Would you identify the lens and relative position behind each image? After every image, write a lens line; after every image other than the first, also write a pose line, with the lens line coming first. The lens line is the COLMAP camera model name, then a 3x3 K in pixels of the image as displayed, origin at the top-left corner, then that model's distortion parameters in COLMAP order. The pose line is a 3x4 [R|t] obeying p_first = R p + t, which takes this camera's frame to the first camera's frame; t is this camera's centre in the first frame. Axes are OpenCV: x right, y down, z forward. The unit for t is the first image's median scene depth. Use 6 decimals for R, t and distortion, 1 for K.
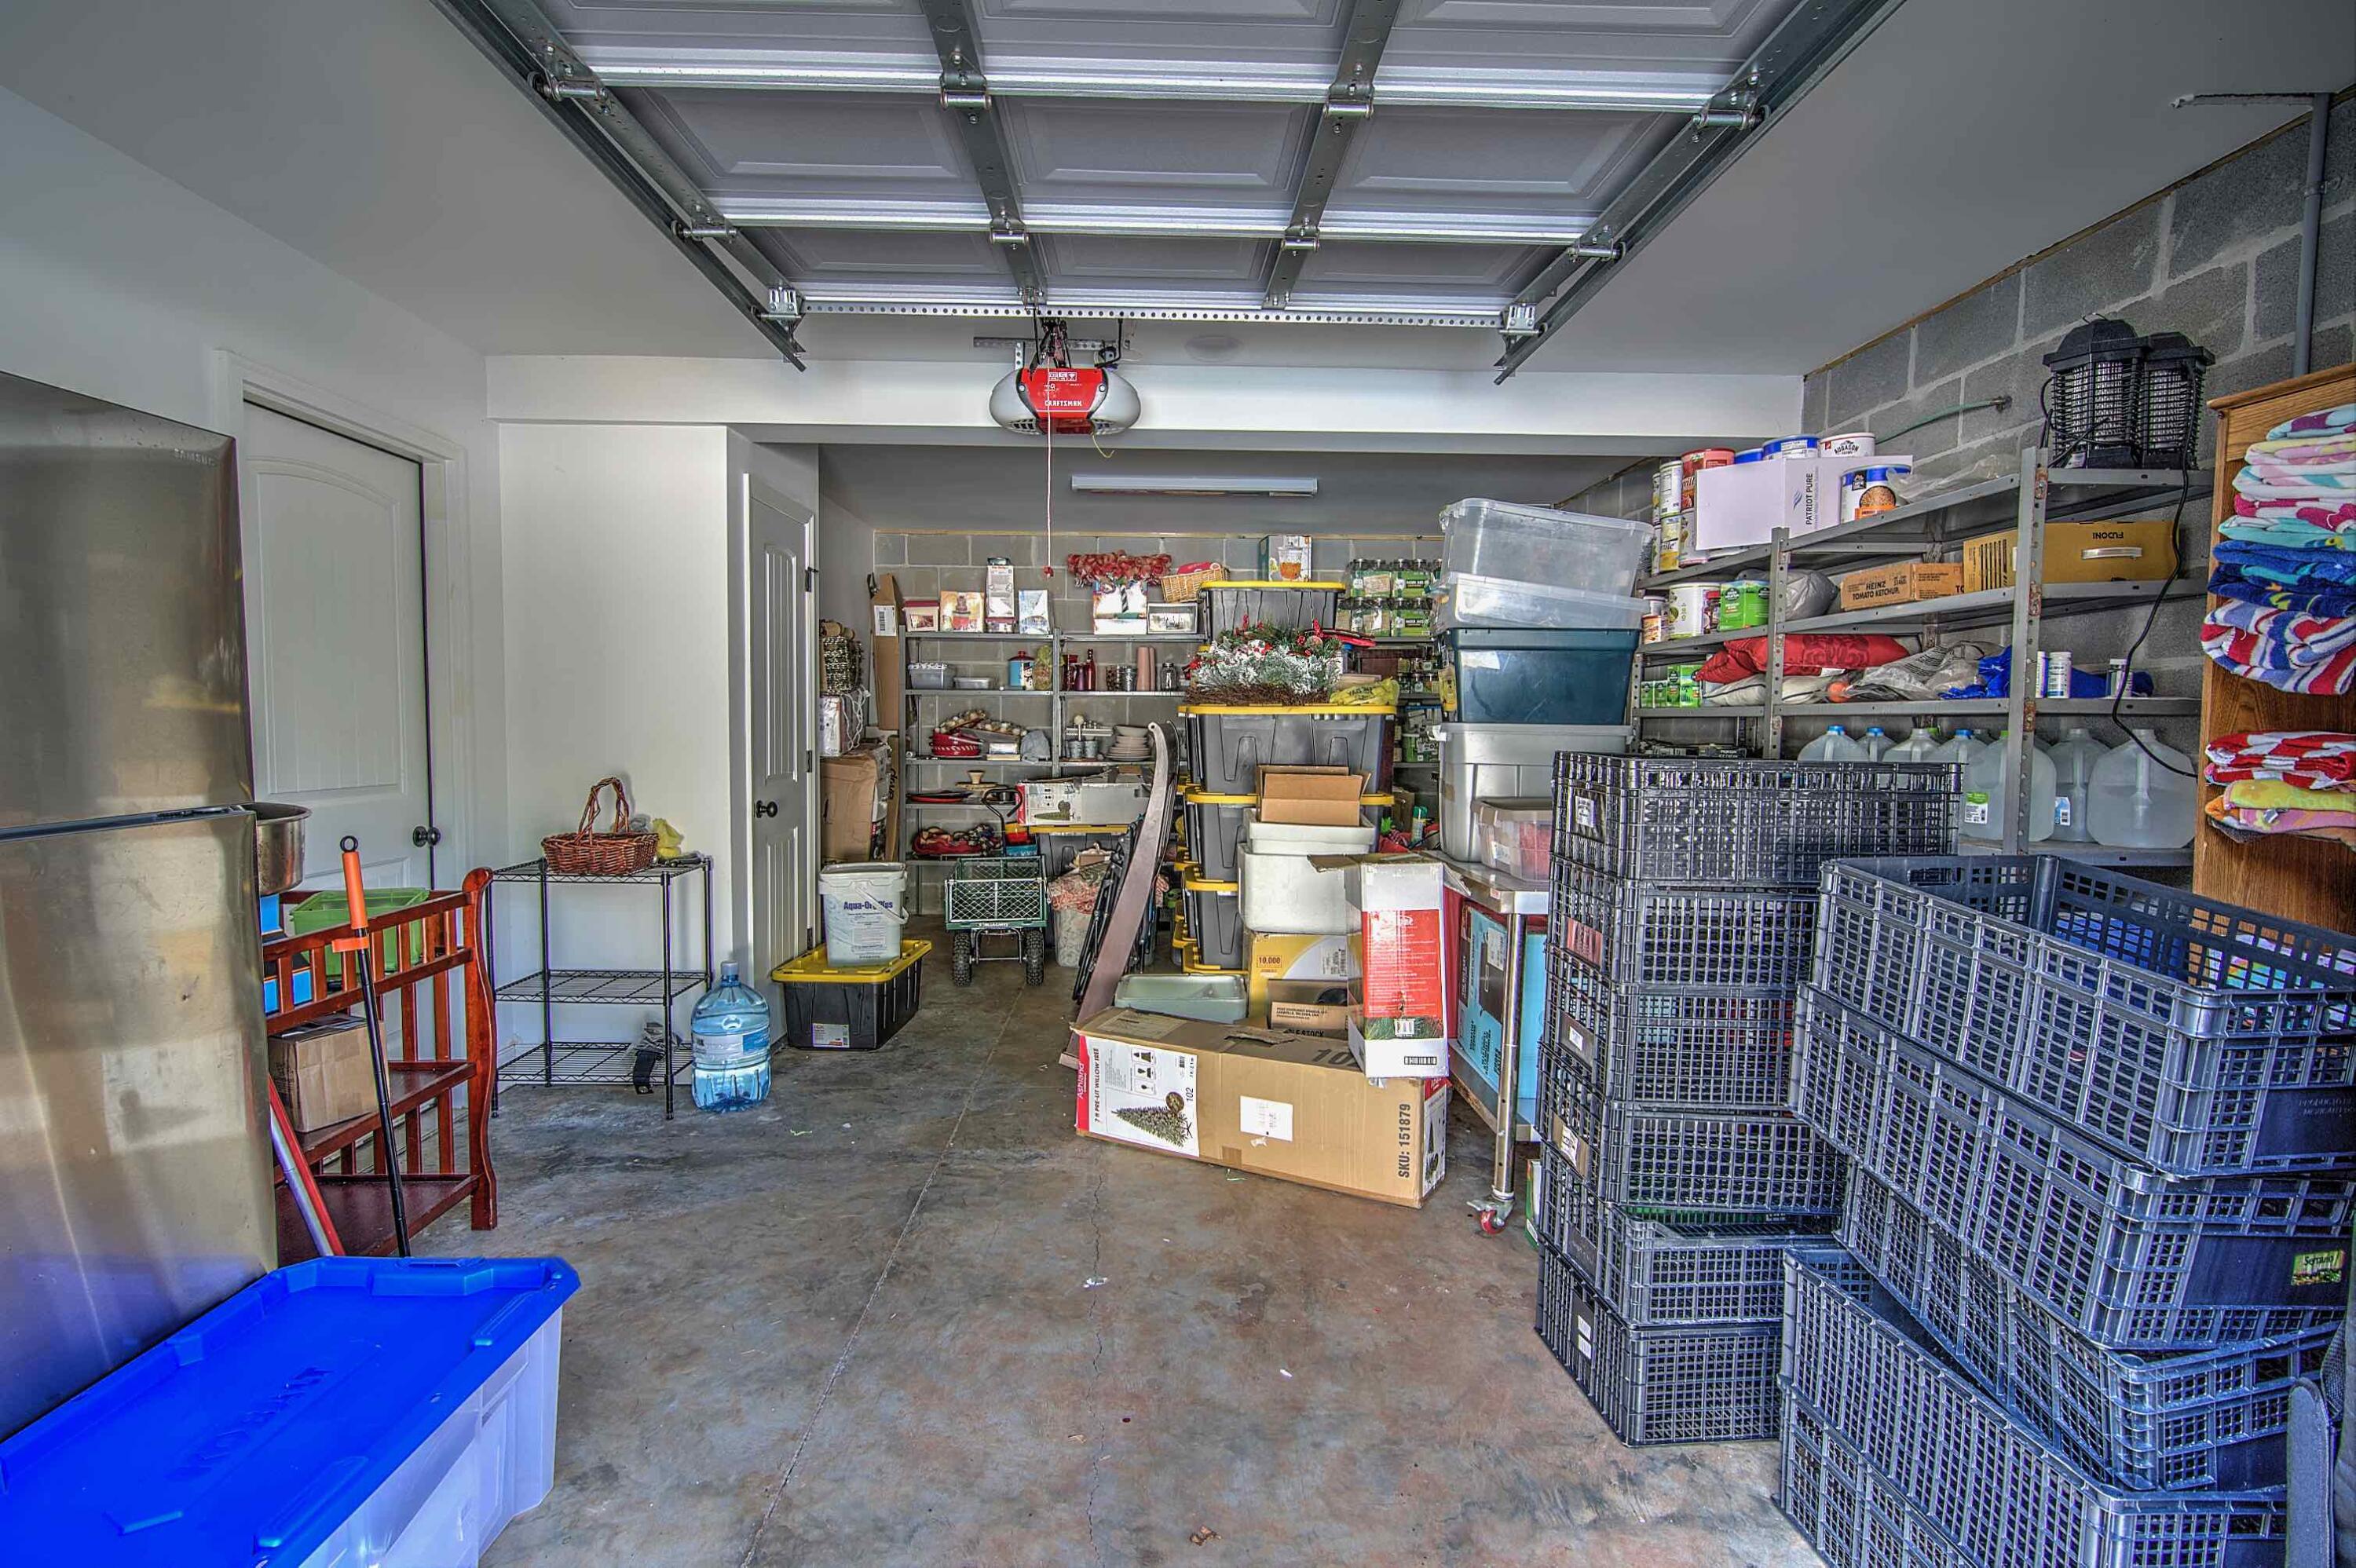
lens RADIAL K [[1130.4, 0, 1177.6], [0, 1130.4, 792.2], [0, 0, 1]] dist [0.000483, 0.000163]
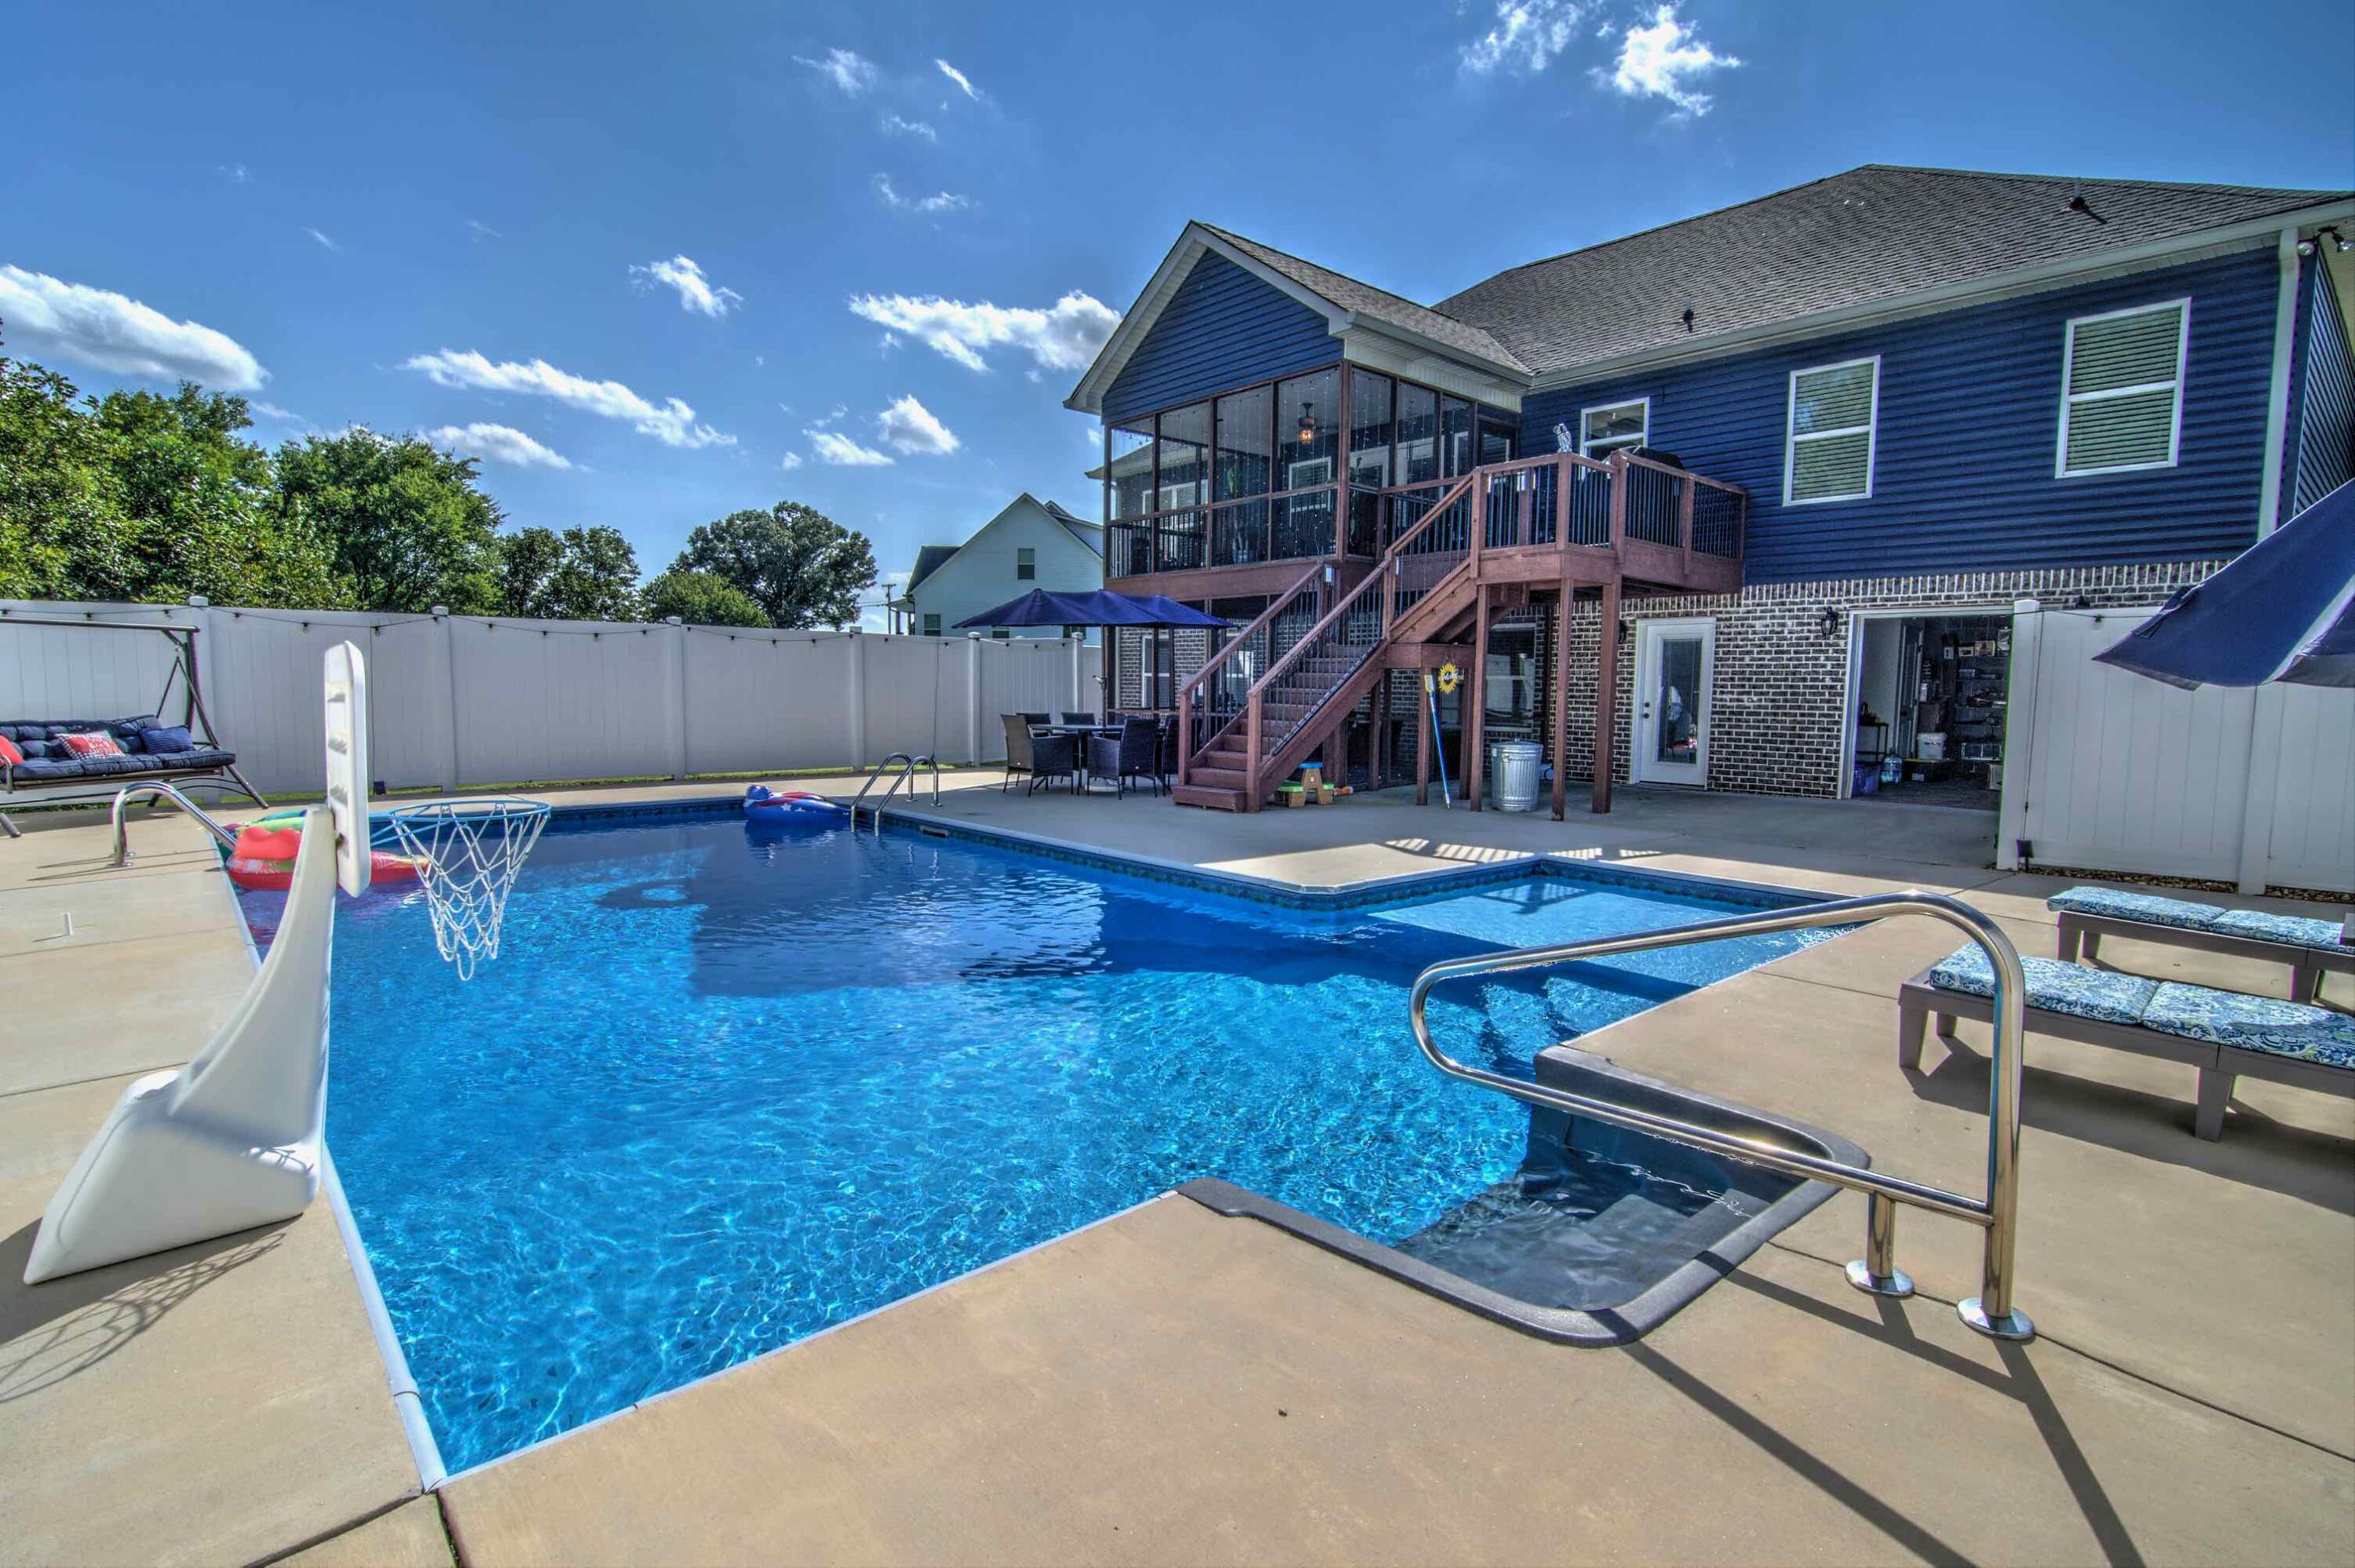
lens RADIAL K [[1129.9, 0, 1178.6], [0, 1129.9, 787.4], [0, 0, 1]] dist [0.000483, 0.000163]
pose [[0.651618, 0.066831, -0.755598, 0.757255], [-0.056985, 0.997609, 0.039093, 0.207054], [0.756404, 0.017584, 0.653868, -2.694018]]
